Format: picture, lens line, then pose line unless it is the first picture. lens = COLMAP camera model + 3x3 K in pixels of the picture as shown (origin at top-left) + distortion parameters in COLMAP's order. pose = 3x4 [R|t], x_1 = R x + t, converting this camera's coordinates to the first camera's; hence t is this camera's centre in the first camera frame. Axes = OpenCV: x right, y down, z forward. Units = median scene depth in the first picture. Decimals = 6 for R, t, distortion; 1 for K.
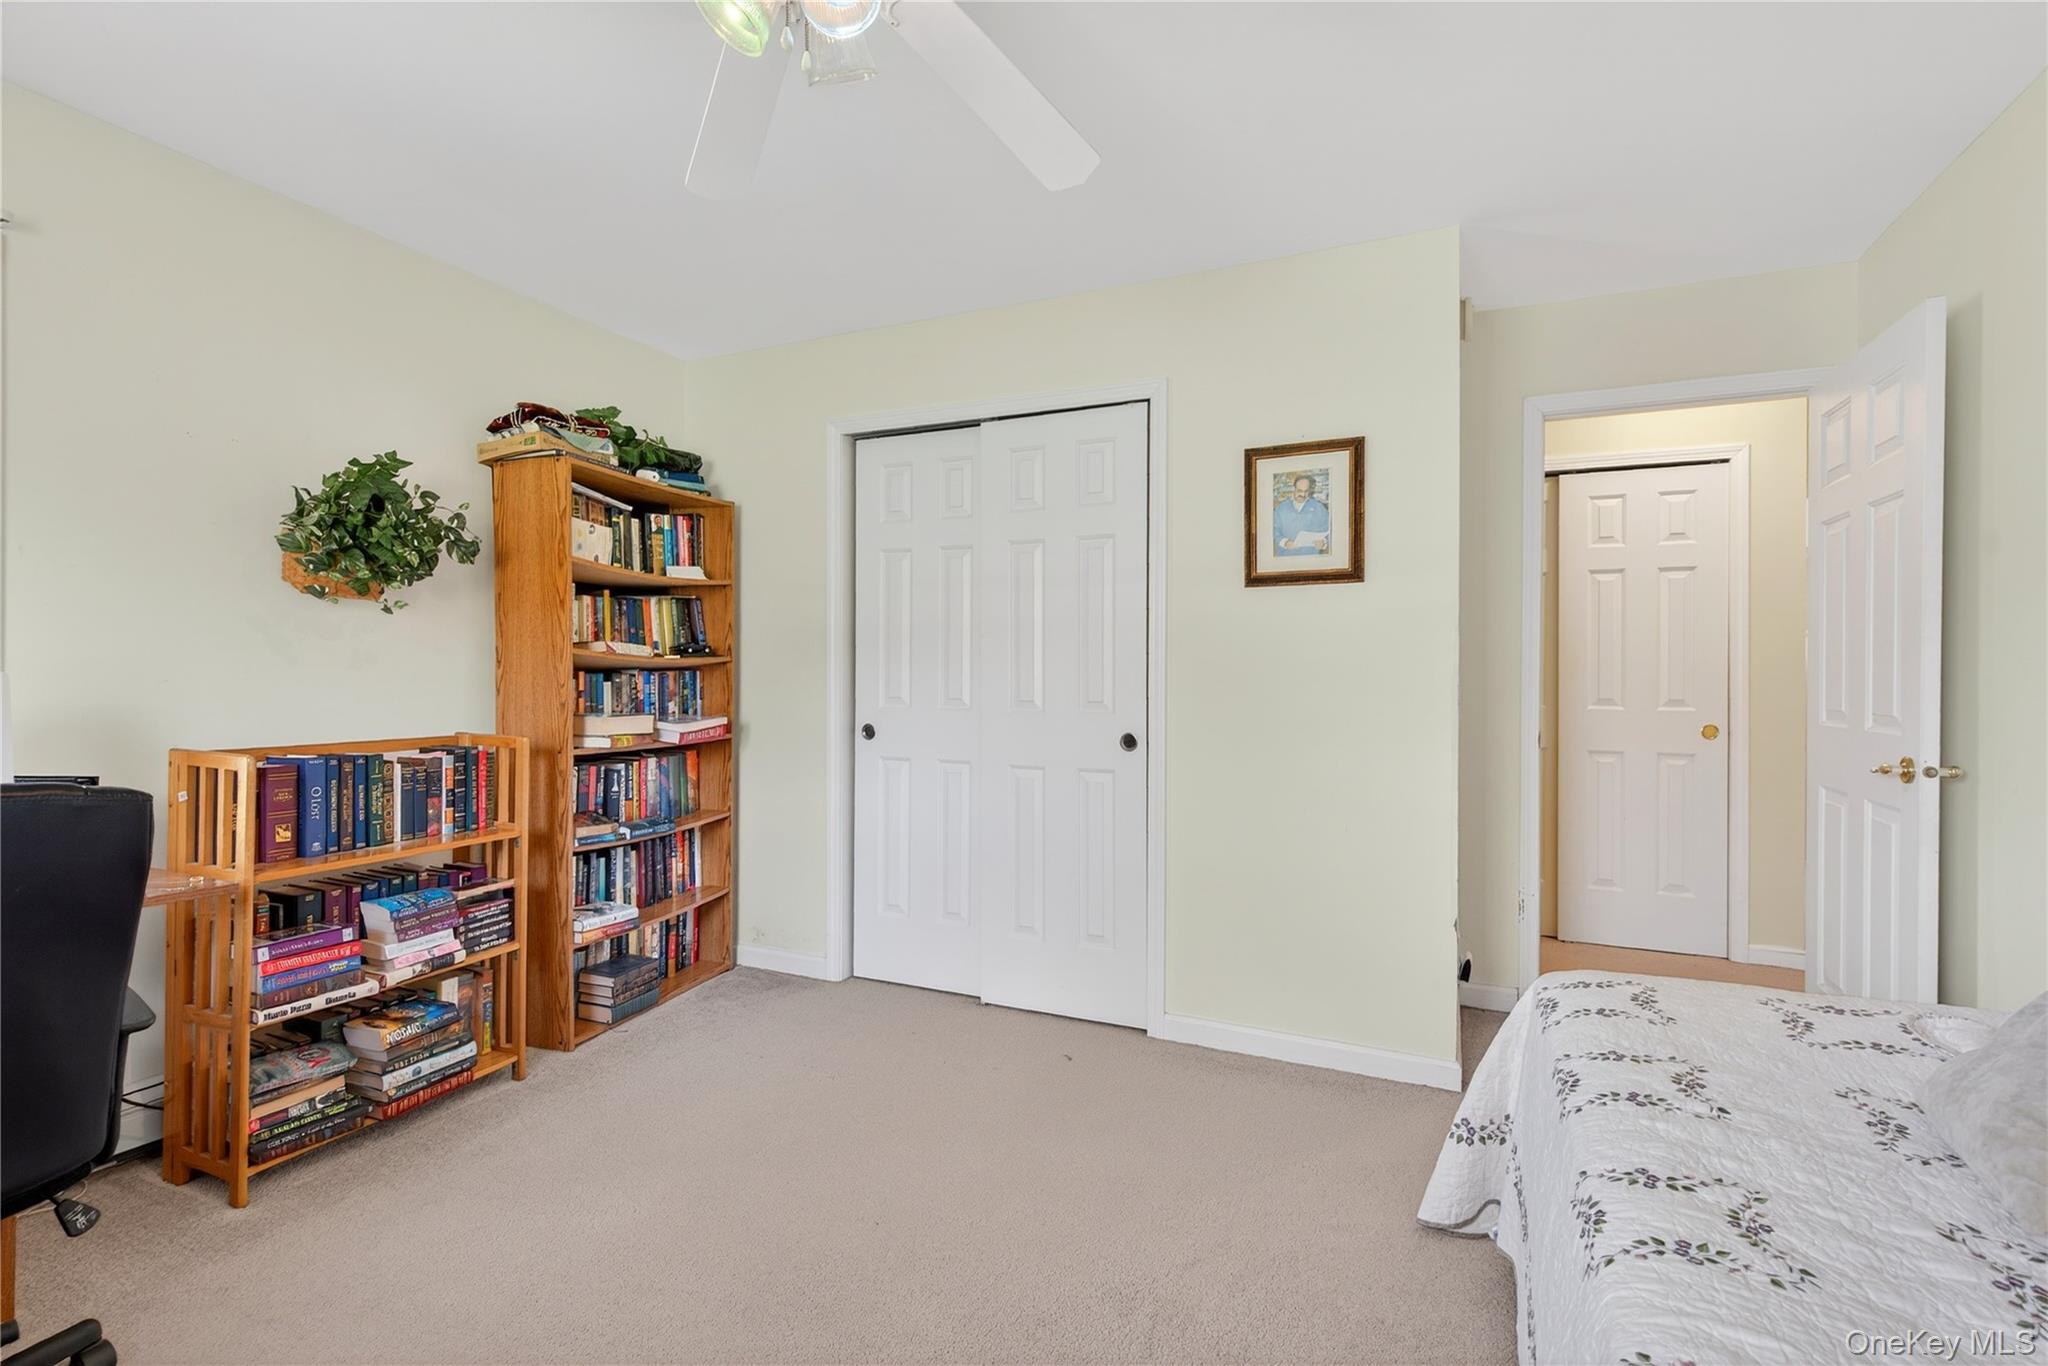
lens RADIAL K [[927.9, 0, 1028.3], [0, 927.9, 669.1], [0, 0, 1]] dist [0.000996, -0.000985]
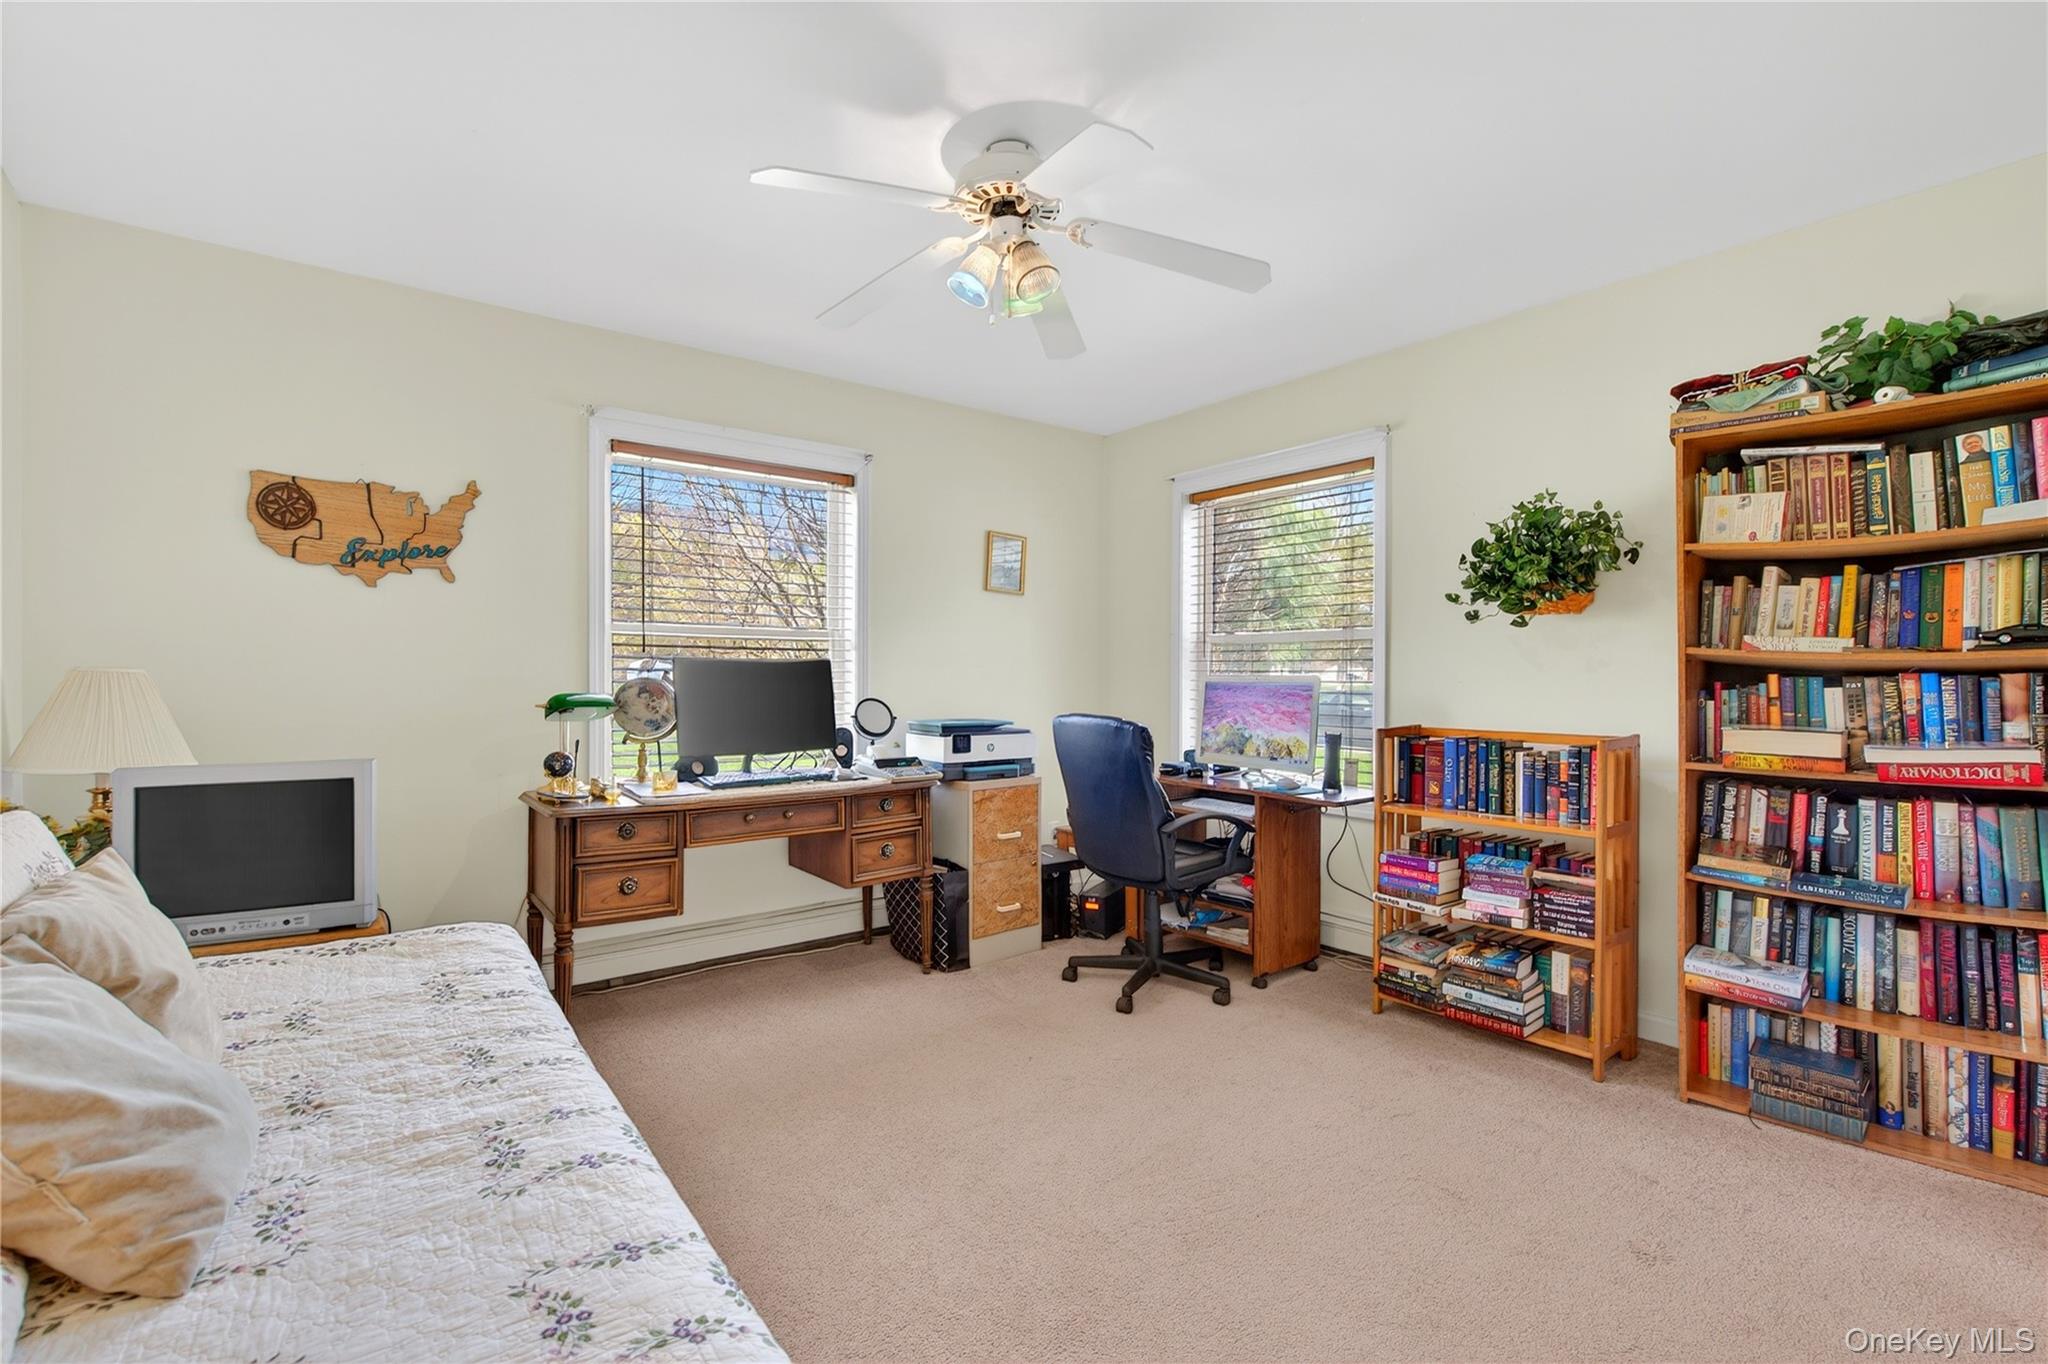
lens RADIAL K [[927.9, 0, 1029.8], [0, 927.9, 684.2], [0, 0, 1]] dist [0.000996, -0.000985]
pose [[-0.463076, 0.007147, -0.886290, 0.658849], [0.002751, 0.999974, 0.006627, 0.004509], [0.886315, 0.000631, -0.463083, 0.966451]]
